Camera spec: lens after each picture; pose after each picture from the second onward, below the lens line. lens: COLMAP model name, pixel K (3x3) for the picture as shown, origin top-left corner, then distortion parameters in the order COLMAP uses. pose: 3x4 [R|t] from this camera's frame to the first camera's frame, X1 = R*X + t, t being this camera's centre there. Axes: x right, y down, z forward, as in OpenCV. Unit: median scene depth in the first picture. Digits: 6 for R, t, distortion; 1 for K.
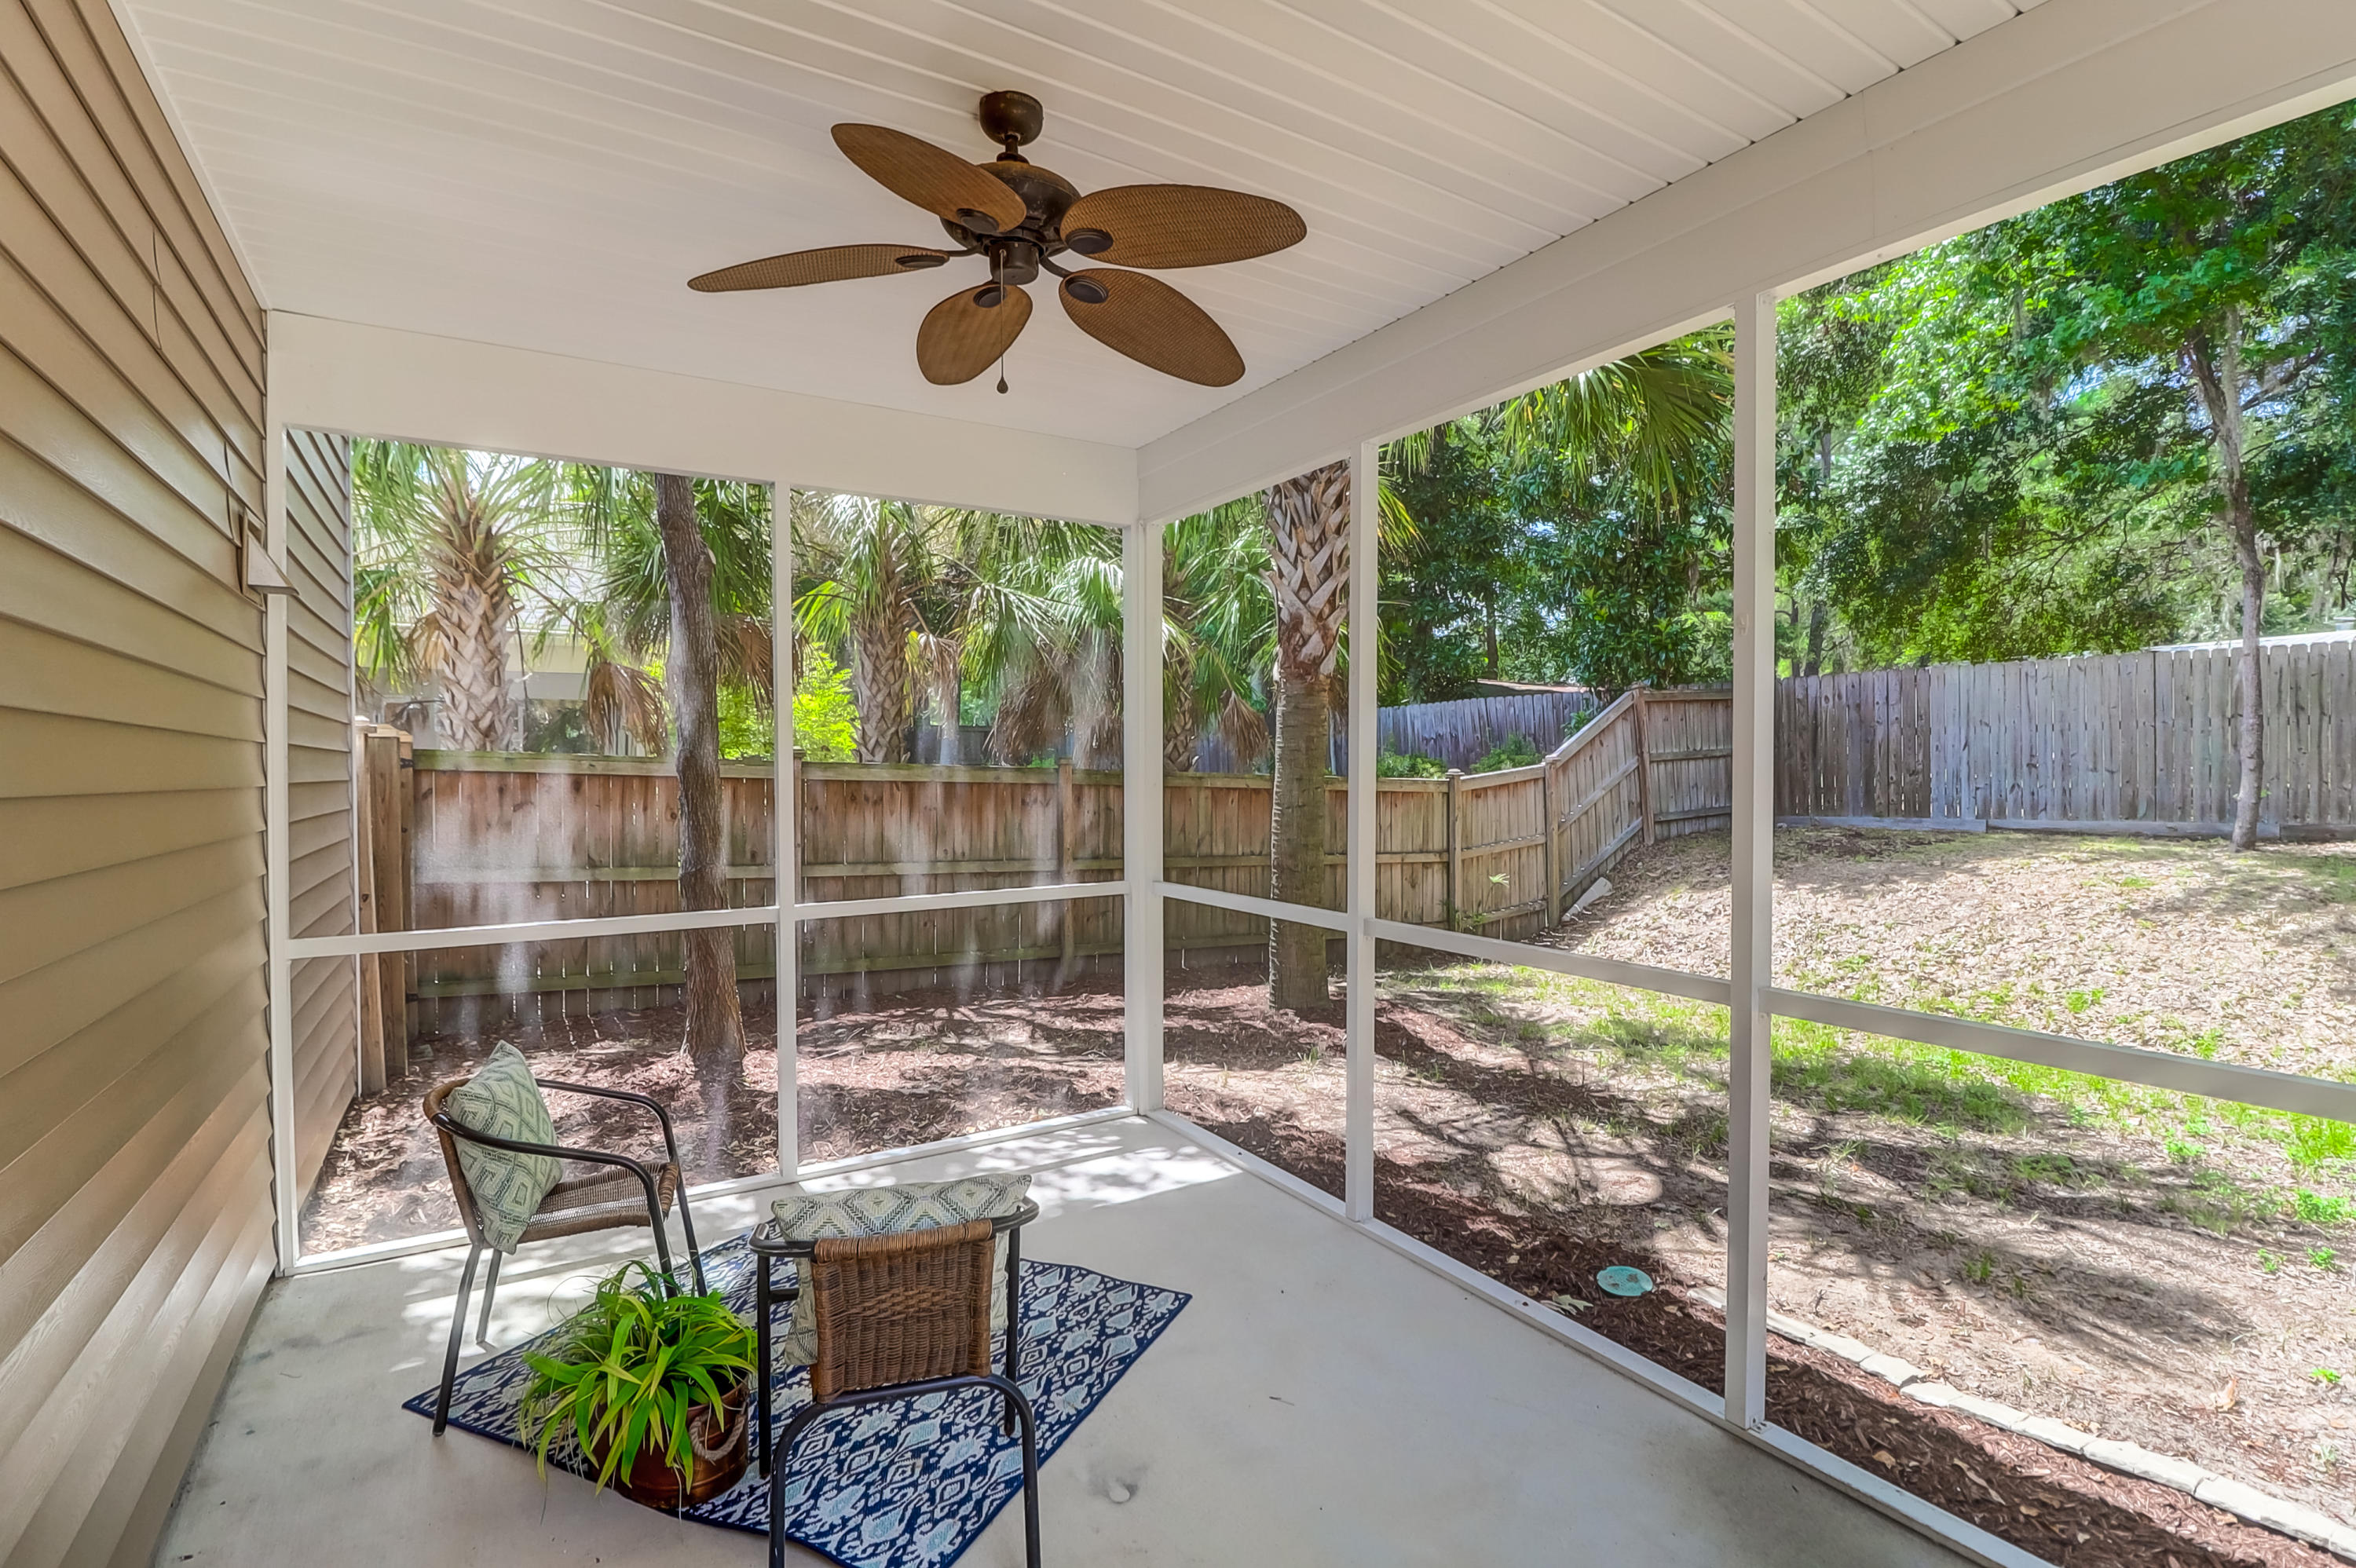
lens RADIAL K [[1087.7, 0, 1178.0], [0, 1087.7, 784.0], [0, 0, 1]] dist [0.001033, -0.014992]
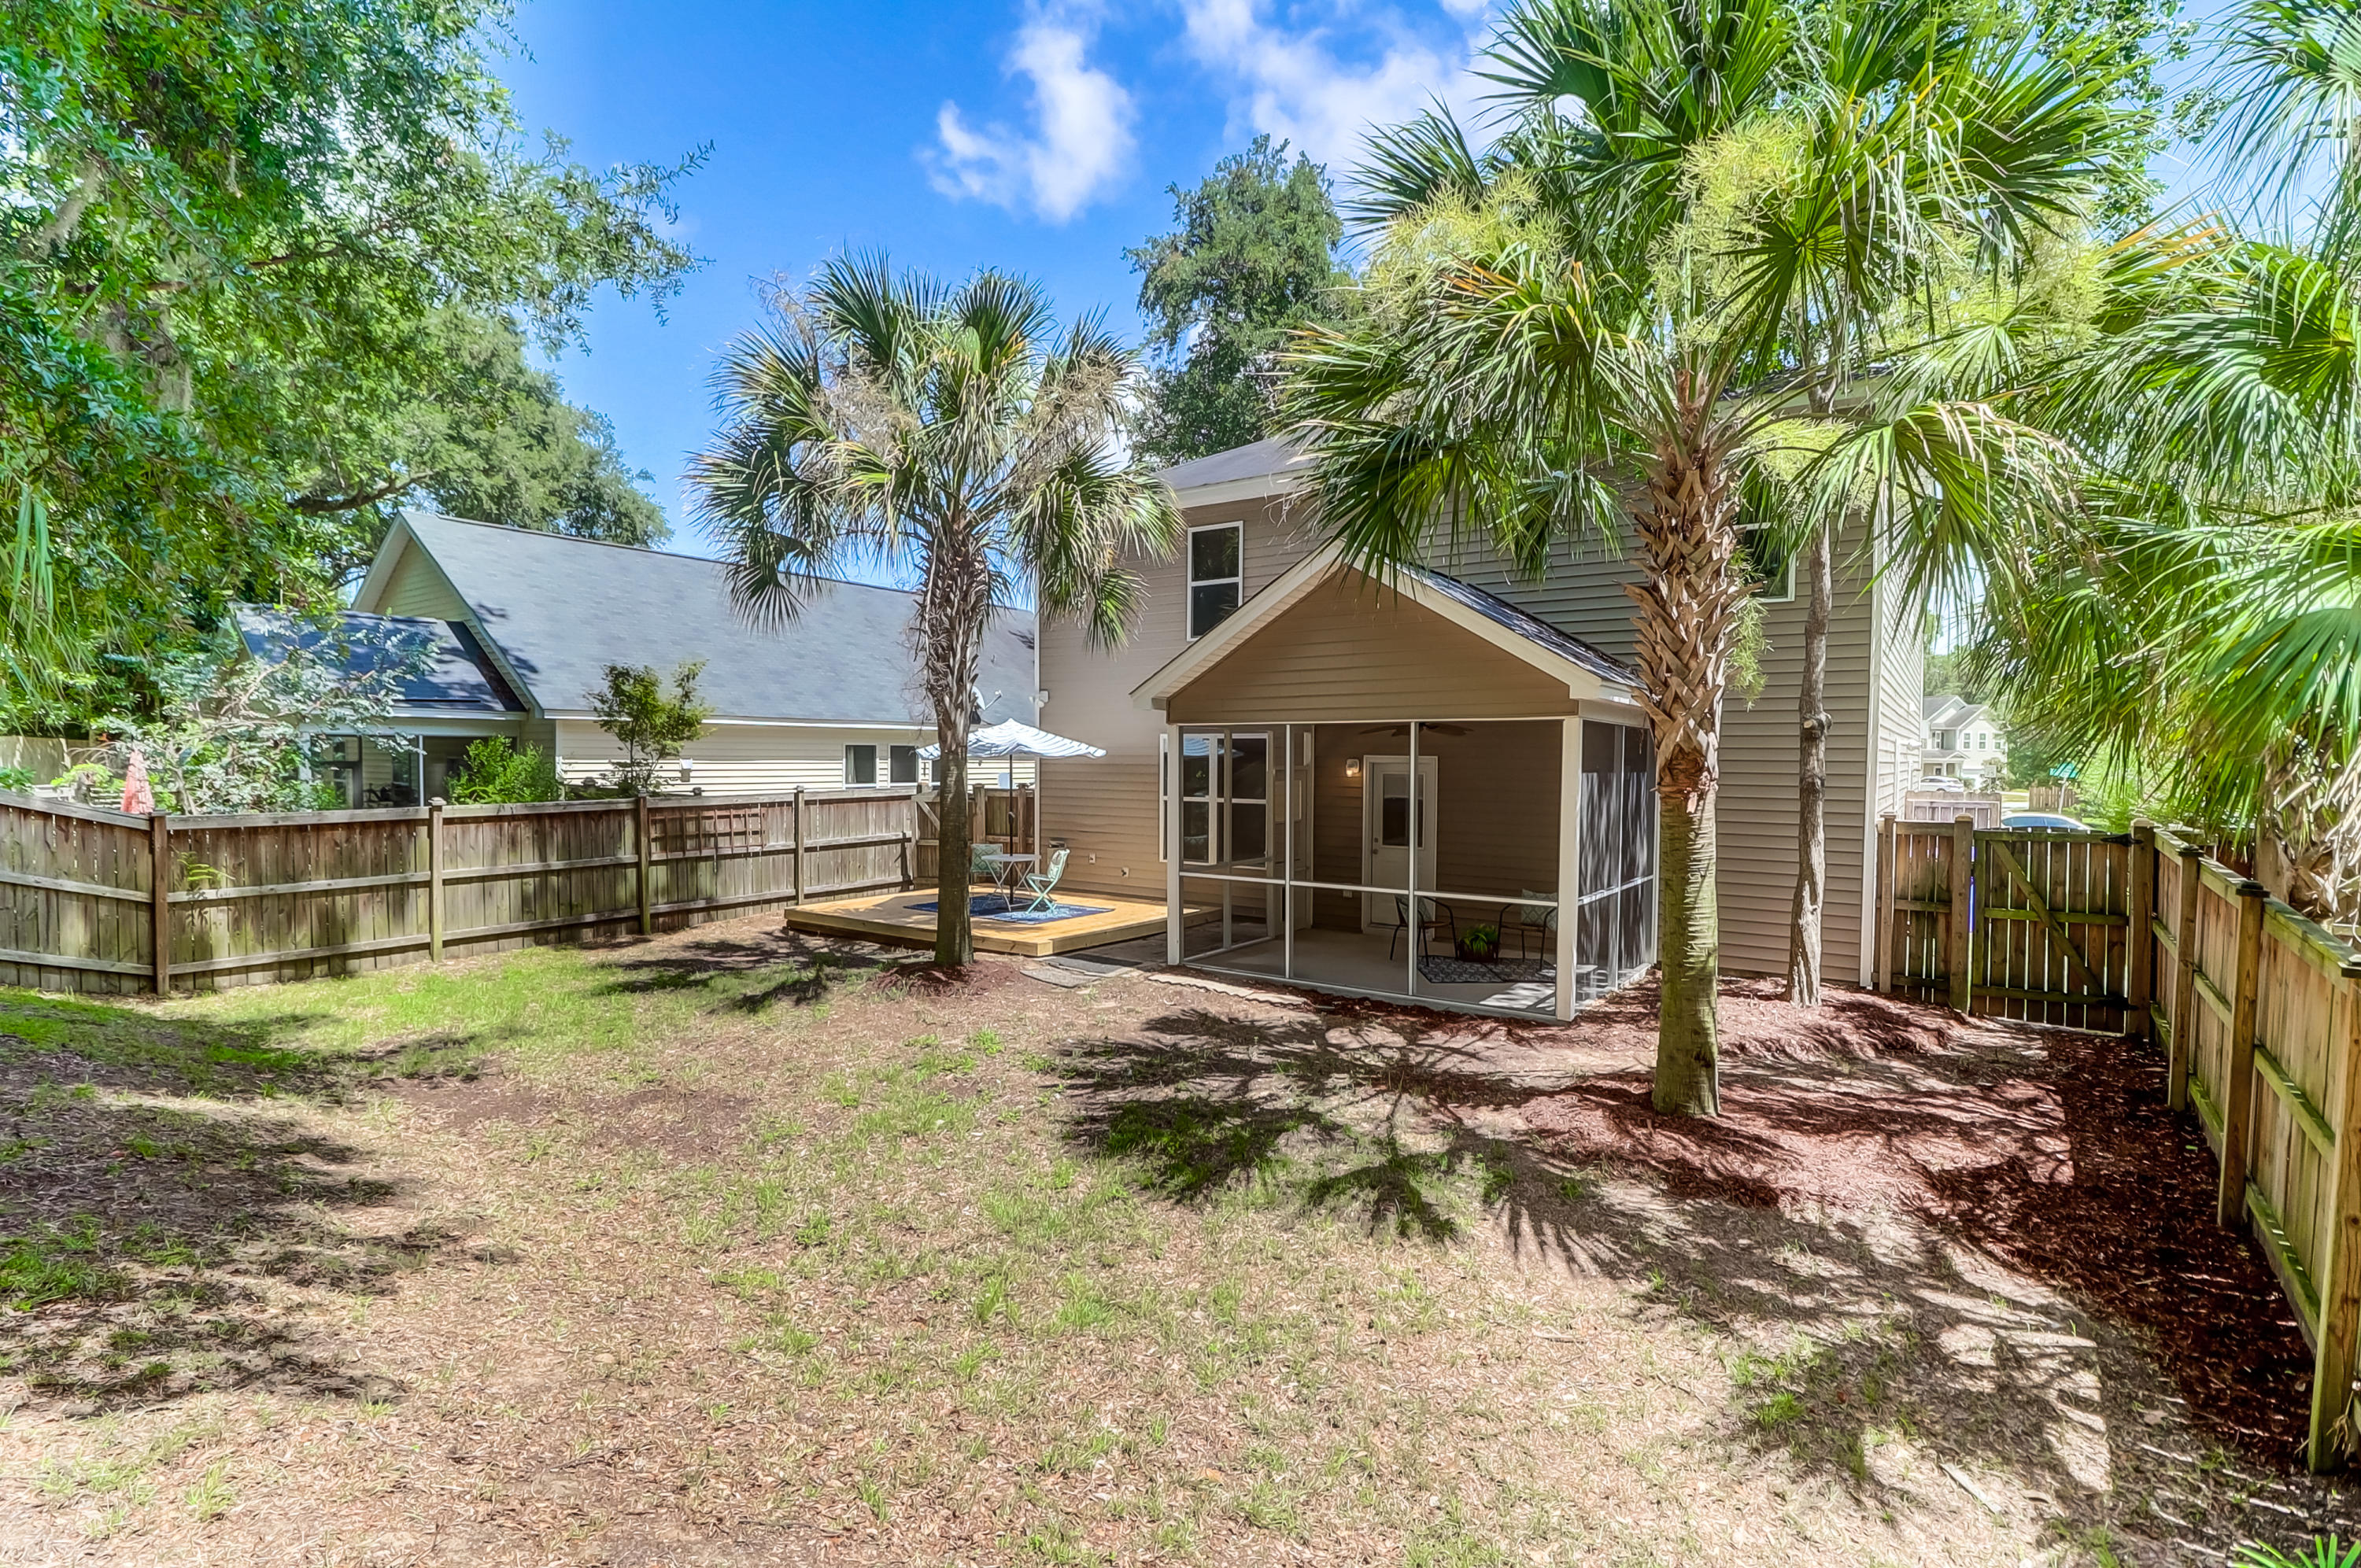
lens RADIAL K [[1089.9, 0, 1180.5], [0, 1089.9, 784.0], [0, 0, 1]] dist [0.001033, -0.014992]
pose [[-0.925534, 0.012393, -0.378462, 1.580384], [-0.004605, 0.999022, 0.043975, -0.235608], [0.378637, 0.042443, -0.924572, 2.973265]]
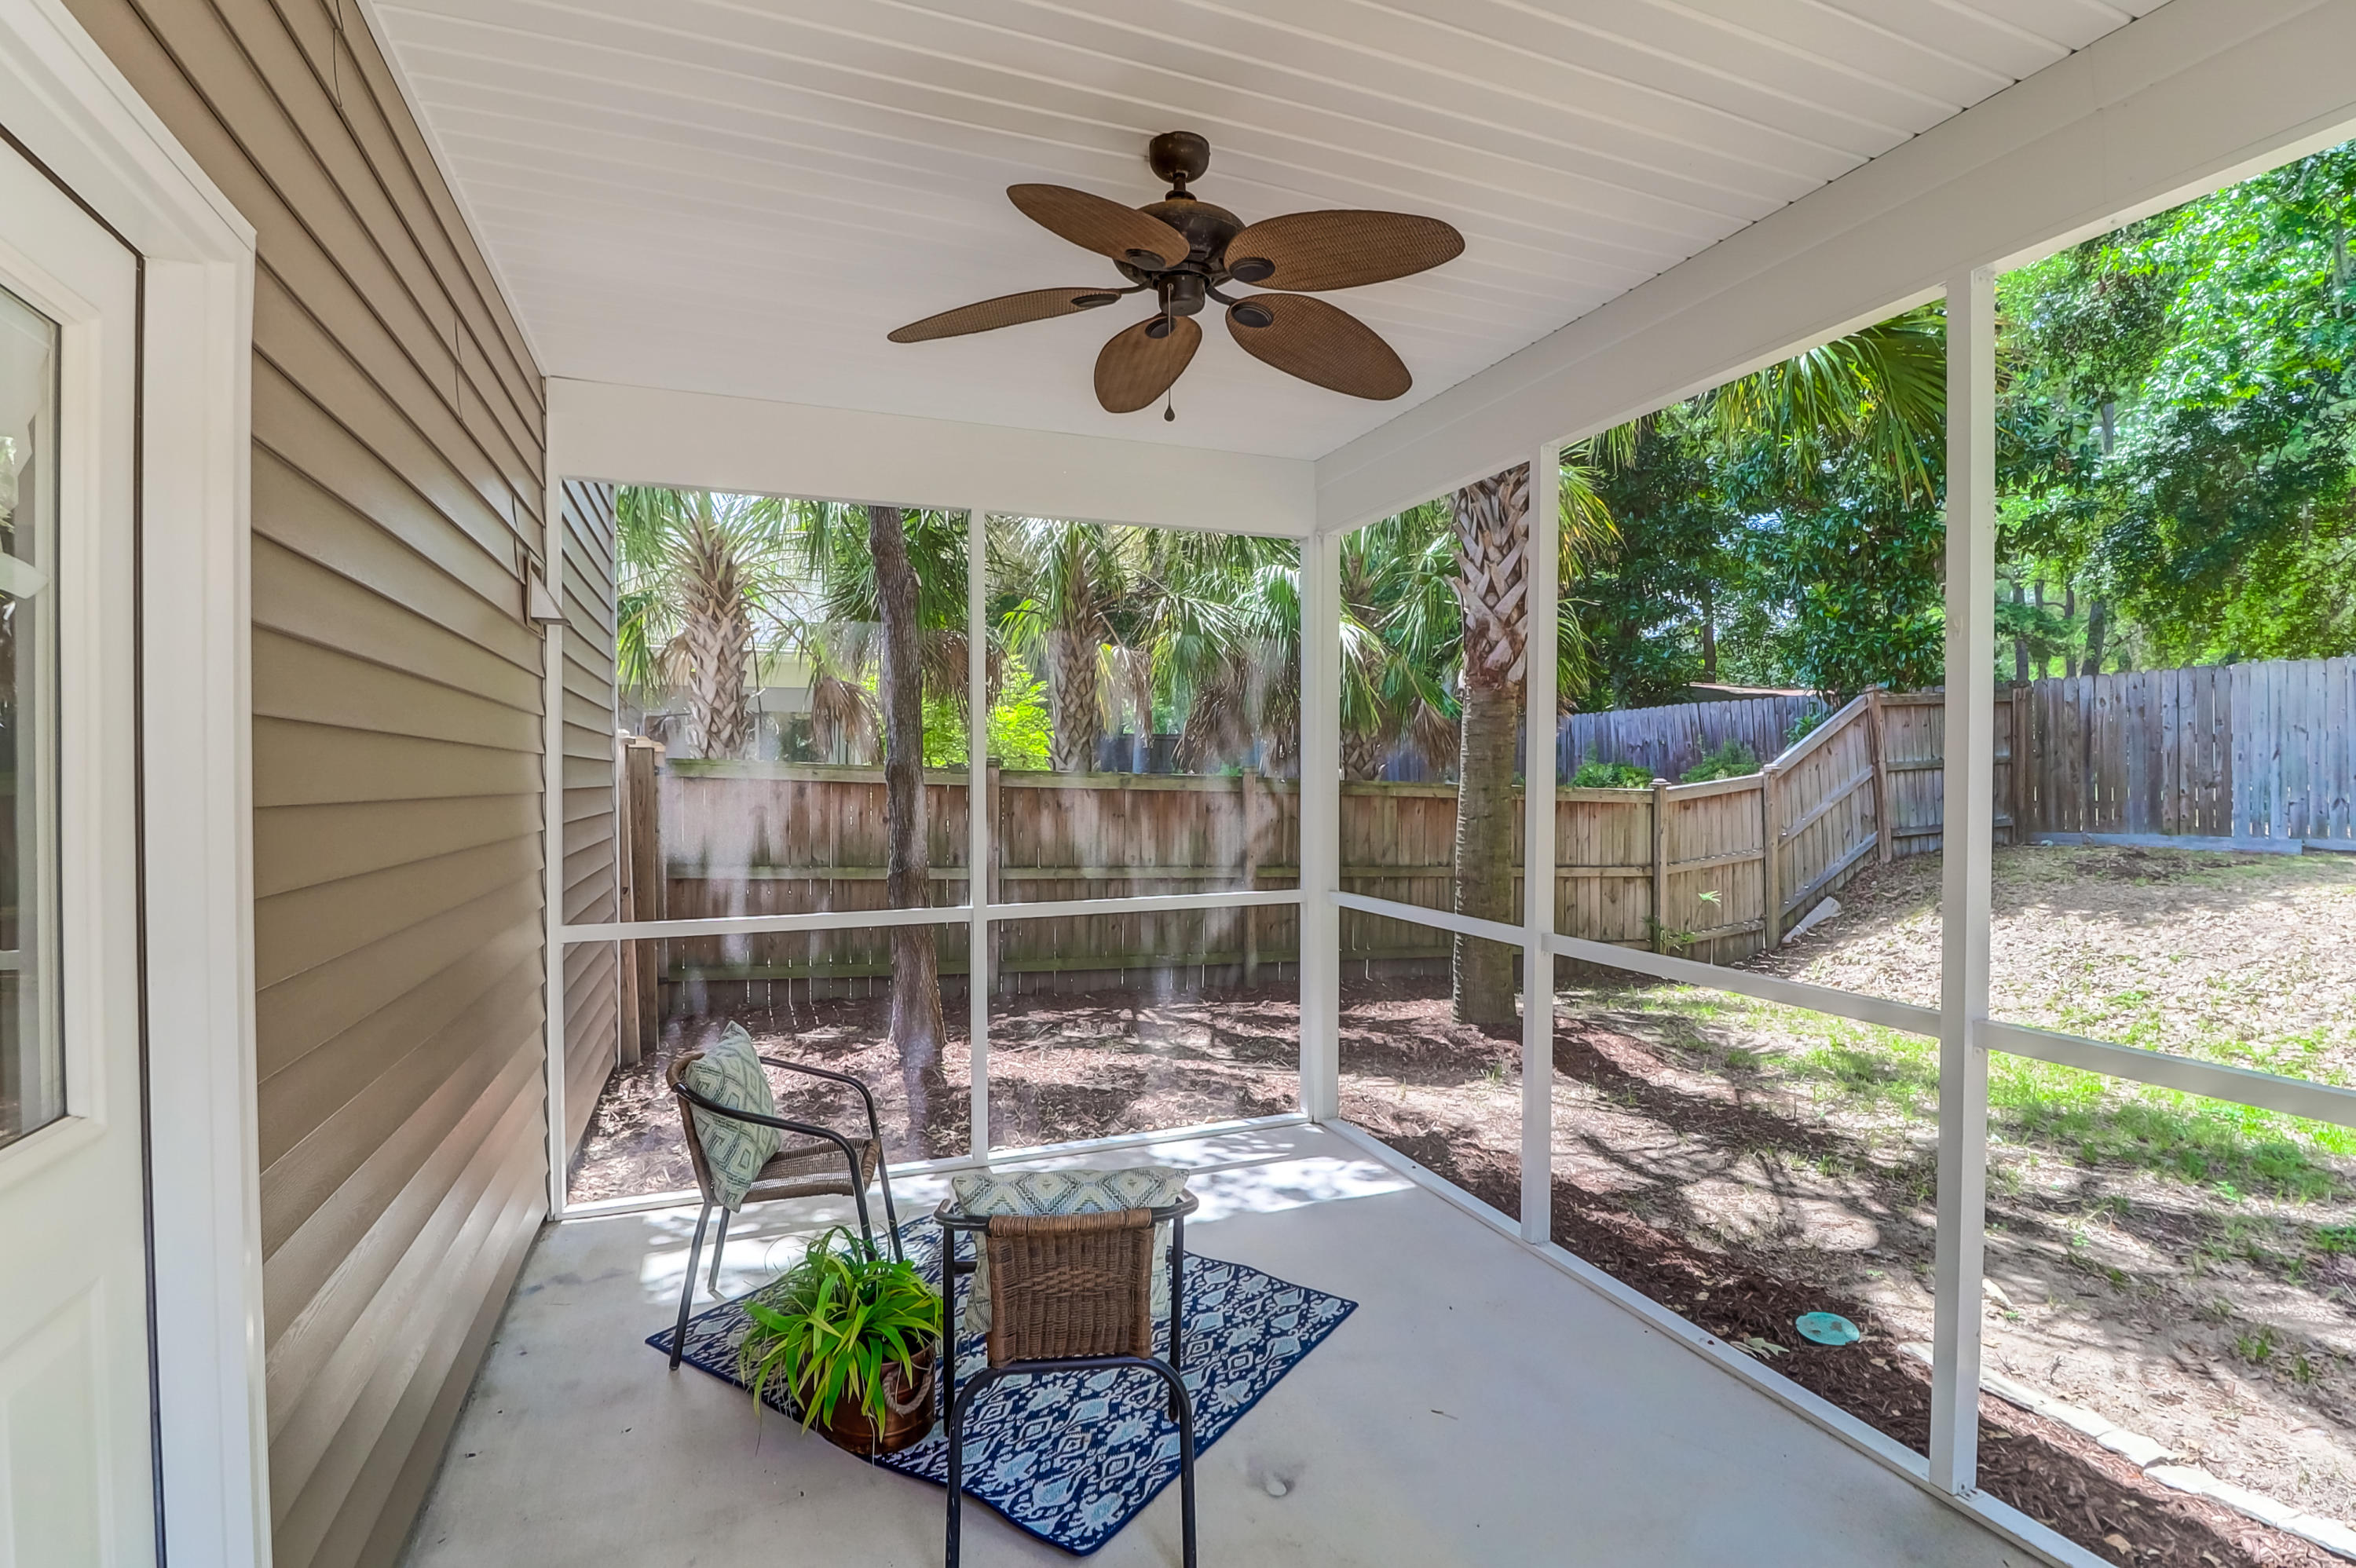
lens RADIAL K [[1089.5, 0, 1173.7], [0, 1089.5, 788.7], [0, 0, 1]] dist [-0.002012, -0.010364]
pose [[0.983965, 0.004766, -0.178297, 0.017491], [-0.005289, 0.999983, -0.002459, -0.001543], [0.178282, 0.003363, 0.983974, -0.016498]]
